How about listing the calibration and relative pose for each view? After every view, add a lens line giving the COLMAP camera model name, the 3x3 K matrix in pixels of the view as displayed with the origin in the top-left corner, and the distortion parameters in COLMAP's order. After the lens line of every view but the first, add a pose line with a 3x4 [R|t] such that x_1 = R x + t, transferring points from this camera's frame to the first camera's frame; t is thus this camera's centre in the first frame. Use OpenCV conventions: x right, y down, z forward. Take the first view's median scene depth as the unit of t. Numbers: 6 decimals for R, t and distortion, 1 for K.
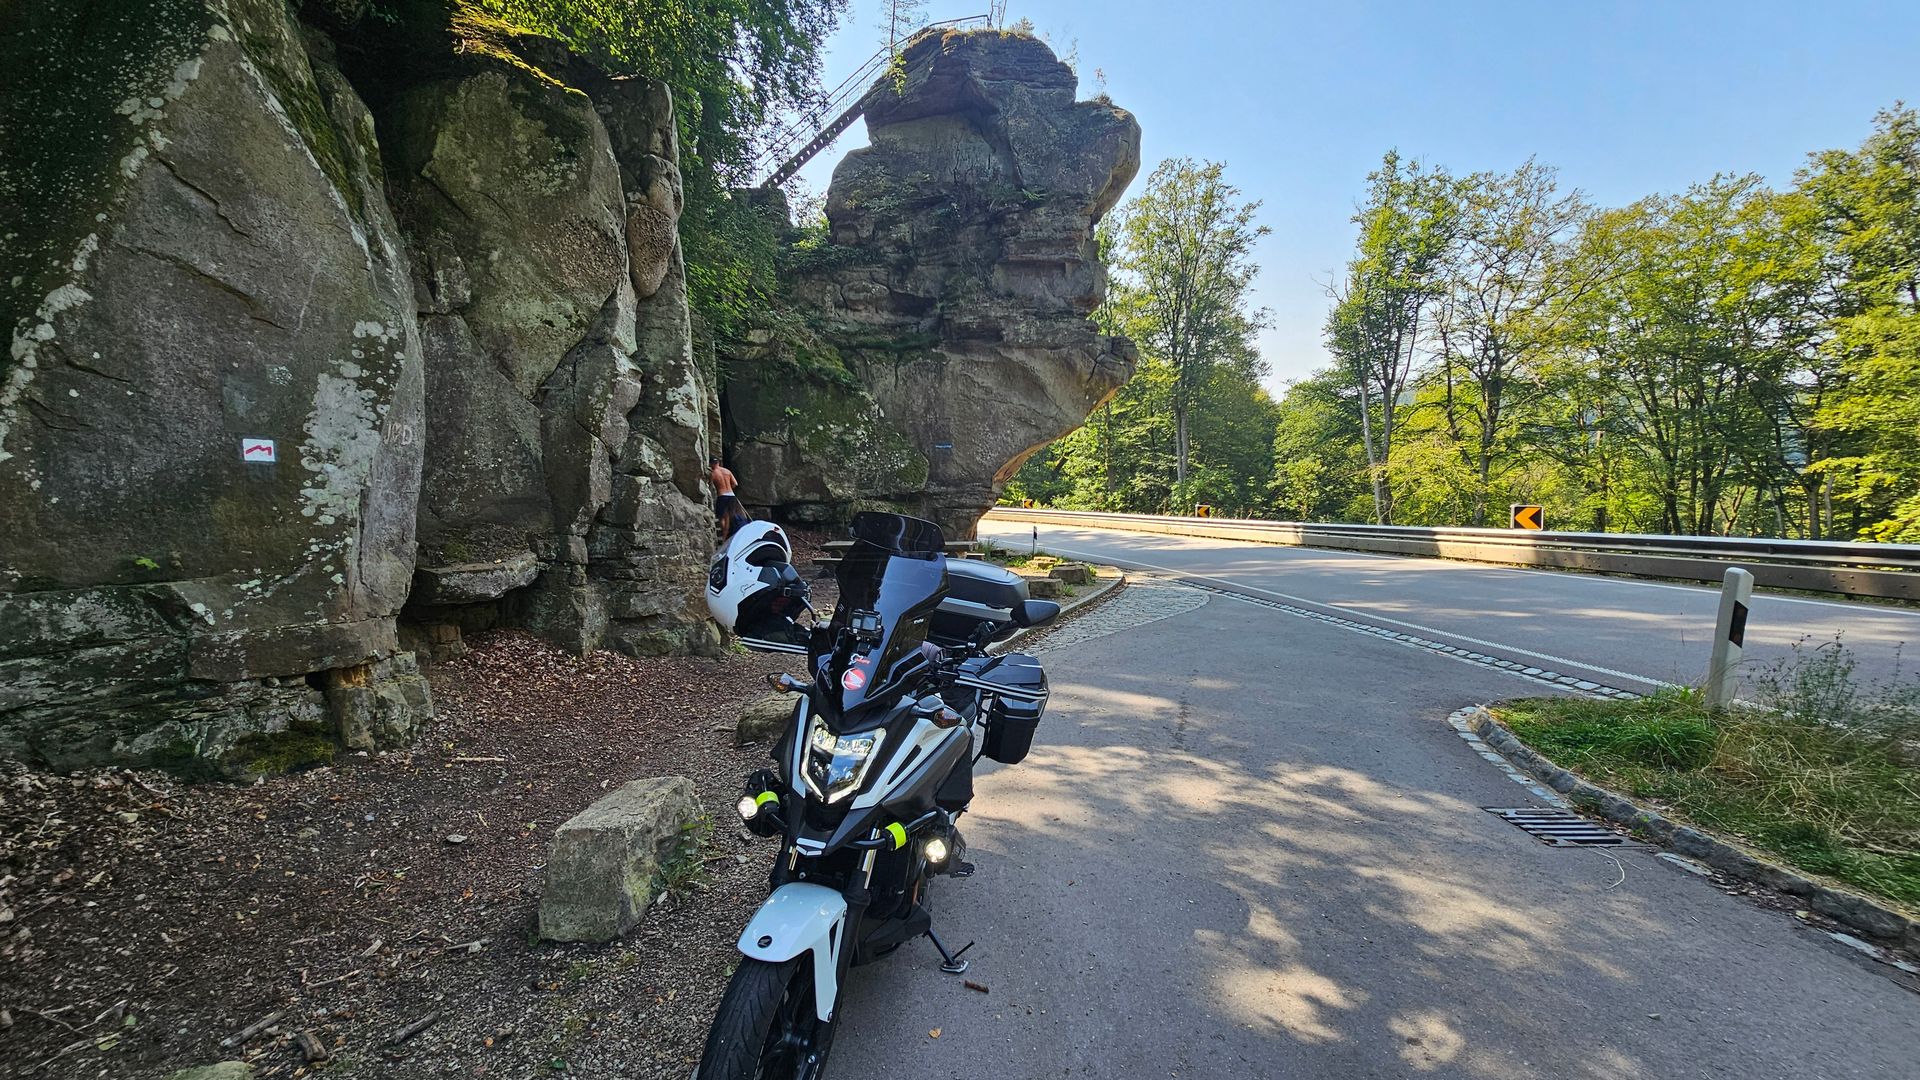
lens RADIAL K [[790.7, 0, 969.9], [0, 790.7, 544.9], [0, 0, 1]] dist [0.004639, 0.000019]
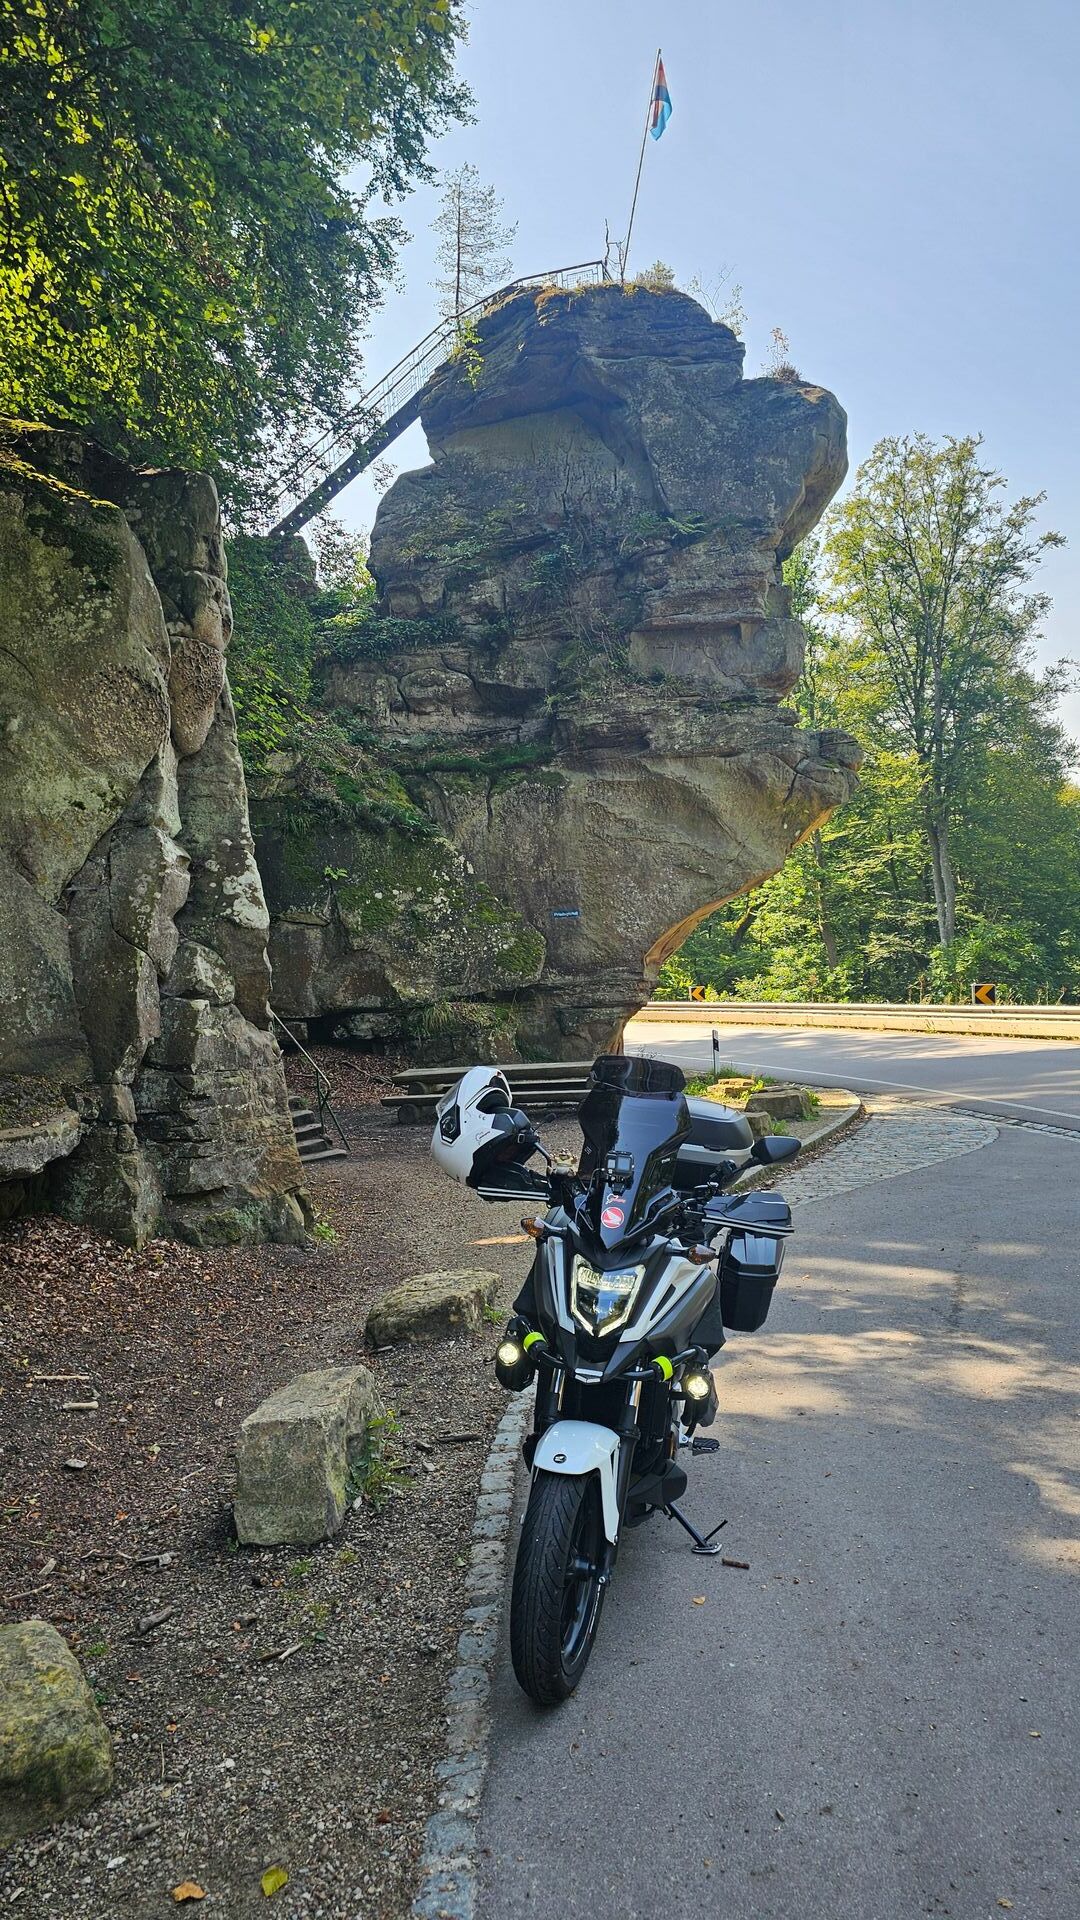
lens RADIAL K [[1297.6, 0, 551.8], [0, 1297.6, 964.6], [0, 0, 1]] dist [0.087350, -0.033638]
pose [[0.998197, -0.049655, -0.033710, -0.011759], [0.046981, 0.996005, -0.075933, -0.003023], [0.037346, 0.074213, 0.996543, -0.058747]]
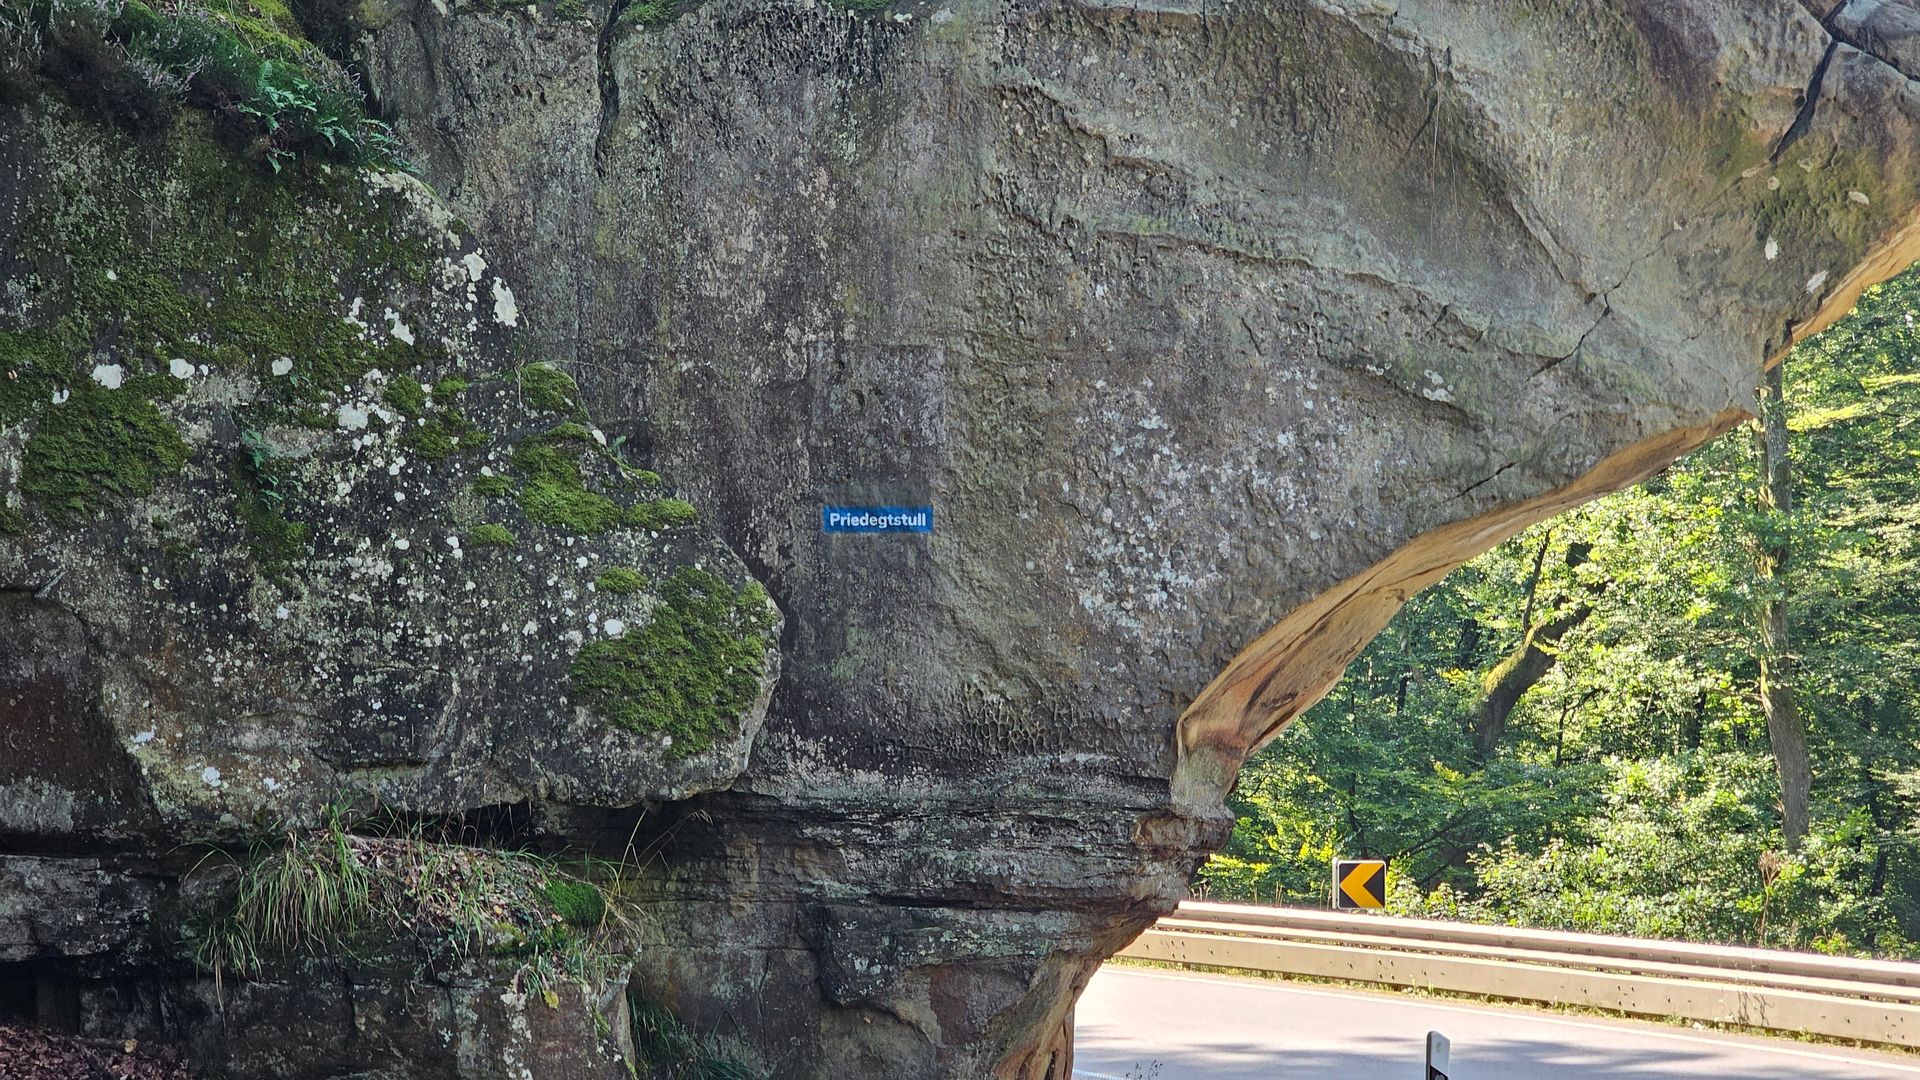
lens RADIAL K [[3674.2, 0, 983.2], [0, 3674.2, 597.9], [0, 0, 1]] dist [0.017515, 0.000000]
pose [[0.999312, 0.029859, -0.021991, 0.005097], [-0.032349, 0.991836, -0.123345, -0.017447], [0.018128, 0.123972, 0.992120, 0.263138]]
